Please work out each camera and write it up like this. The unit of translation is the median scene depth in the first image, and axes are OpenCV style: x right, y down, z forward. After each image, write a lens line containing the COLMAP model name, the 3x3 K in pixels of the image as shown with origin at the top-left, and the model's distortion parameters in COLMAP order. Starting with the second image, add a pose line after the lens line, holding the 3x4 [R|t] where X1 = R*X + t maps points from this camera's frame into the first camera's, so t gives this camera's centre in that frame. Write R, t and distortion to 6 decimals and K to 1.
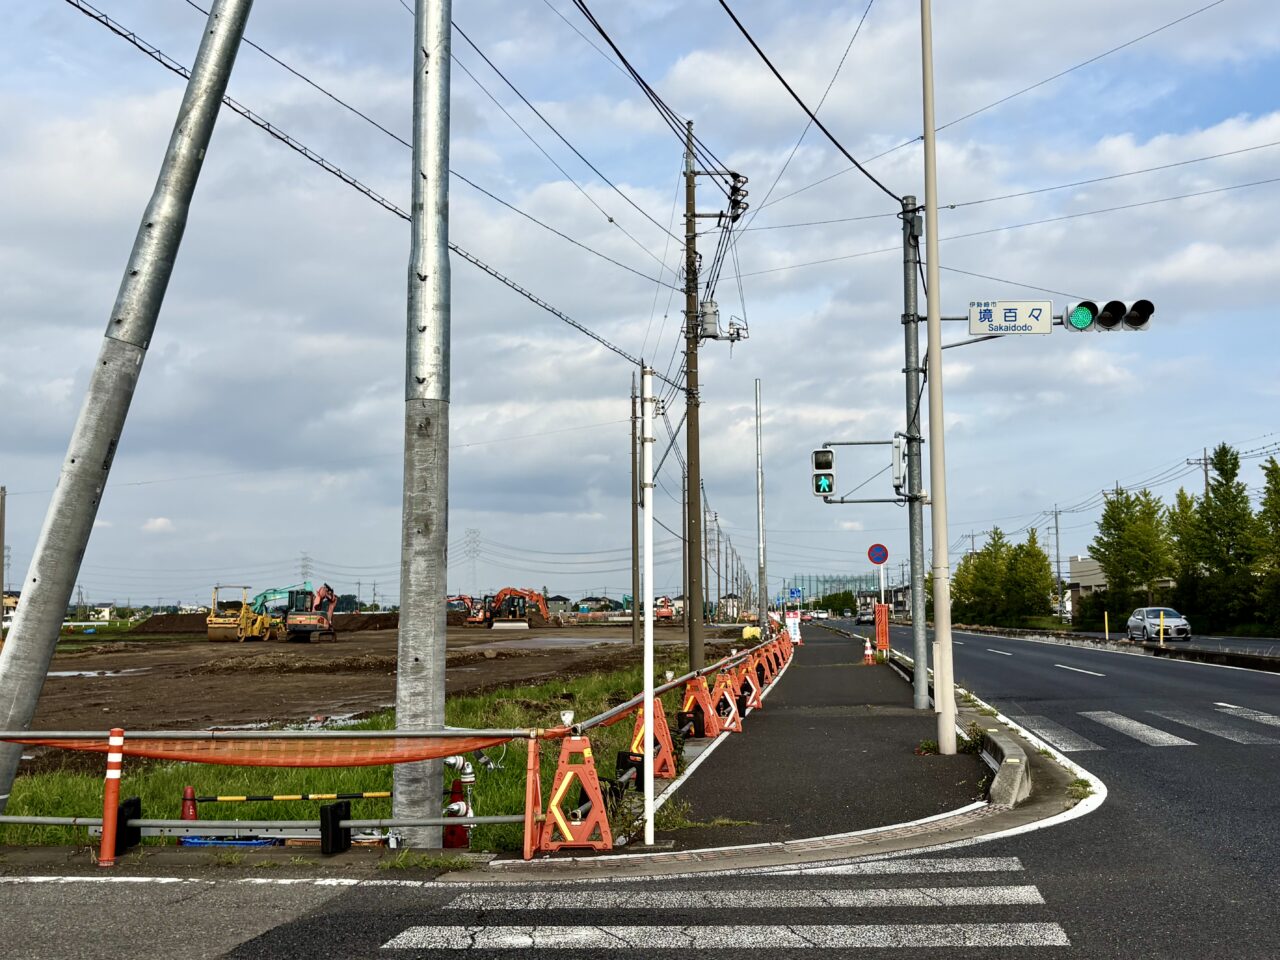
lens RADIAL K [[1416.0, 0, 640.2], [0, 1416.0, 479.4], [0, 0, 1]] dist [0.005285, 0.000000]
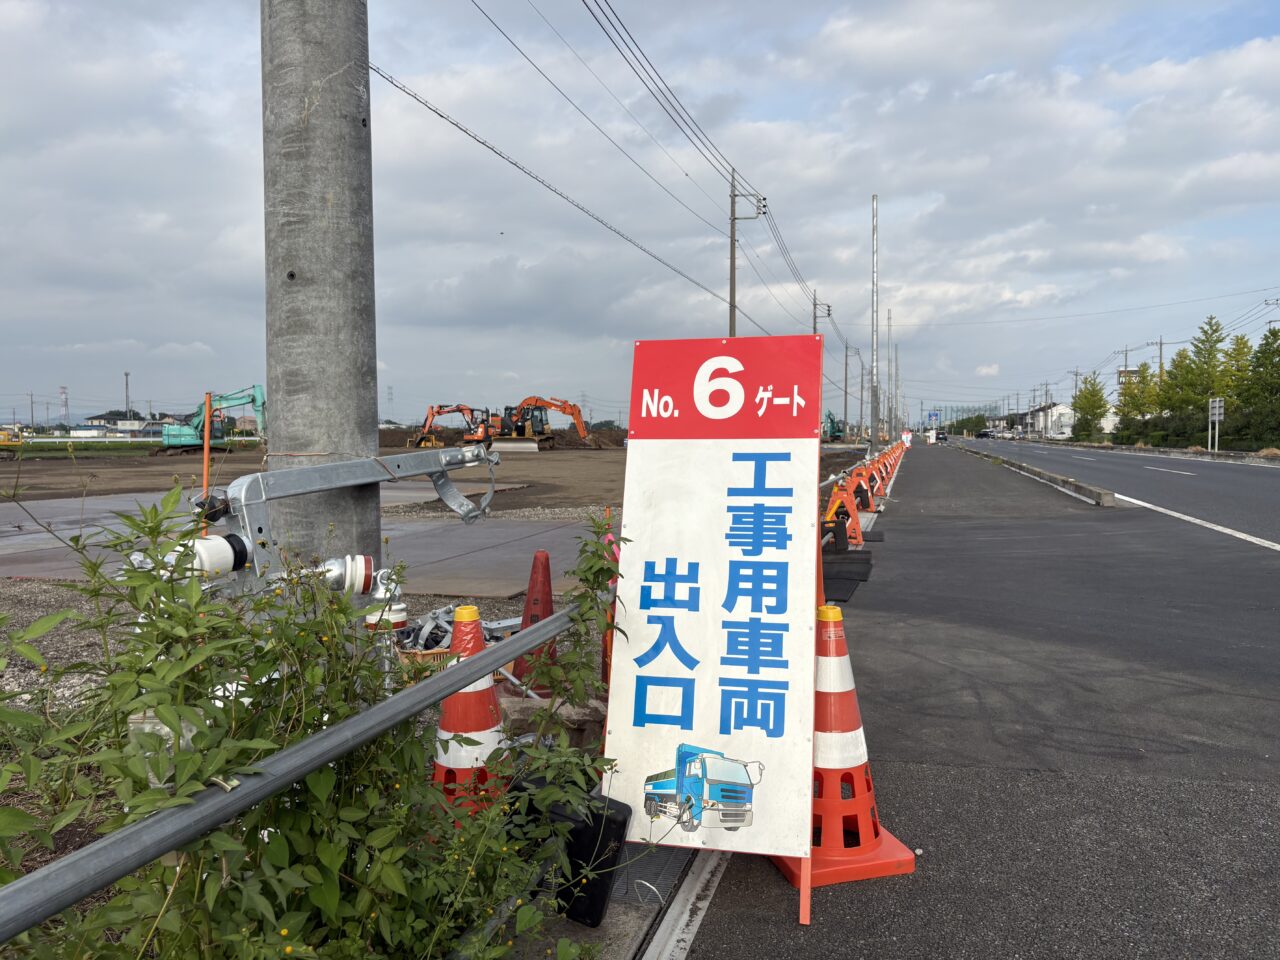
lens RADIAL K [[975.0, 0, 641.1], [0, 975.0, 478.9], [0, 0, 1]] dist [-0.002364, -0.000518]
pose [[0.983223, 0.011195, -0.182063, 0.023290], [0.014434, 0.990210, 0.138839, 0.019034], [0.181834, -0.139138, 0.973436, 0.194431]]
